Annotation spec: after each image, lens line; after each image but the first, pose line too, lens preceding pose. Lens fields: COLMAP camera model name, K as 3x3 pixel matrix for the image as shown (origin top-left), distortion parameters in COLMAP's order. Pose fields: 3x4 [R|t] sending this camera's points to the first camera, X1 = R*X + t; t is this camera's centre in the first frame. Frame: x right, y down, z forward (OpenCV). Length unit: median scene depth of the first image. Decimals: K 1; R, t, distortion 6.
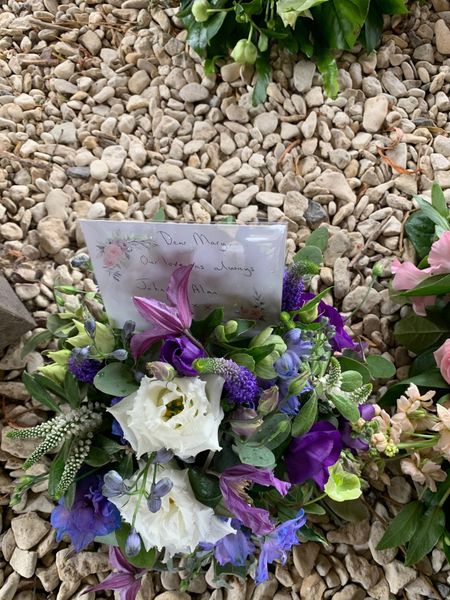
lens RADIAL K [[453.5, 0, 224.1], [0, 453.5, 300.5], [0, 0, 1]] dist [-0.004253, 0.002176]
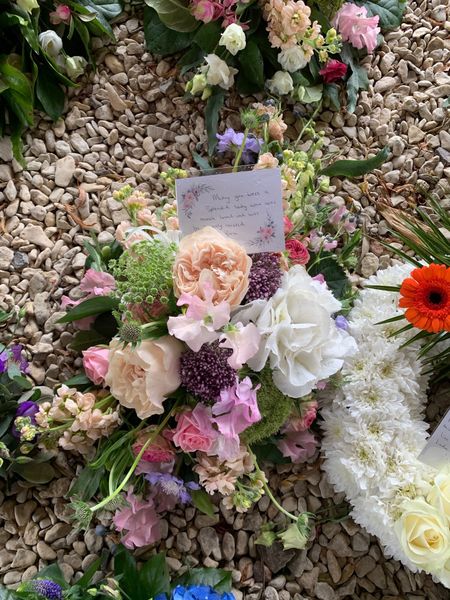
lens RADIAL K [[453.5, 0, 235.1], [0, 453.5, 294.5], [0, 0, 1]] dist [-0.004253, 0.002176]
pose [[0.982031, -0.178238, 0.062014, 0.686596], [0.173467, 0.981954, 0.075333, -0.084443], [-0.074322, -0.063222, 0.995228, -0.350607]]
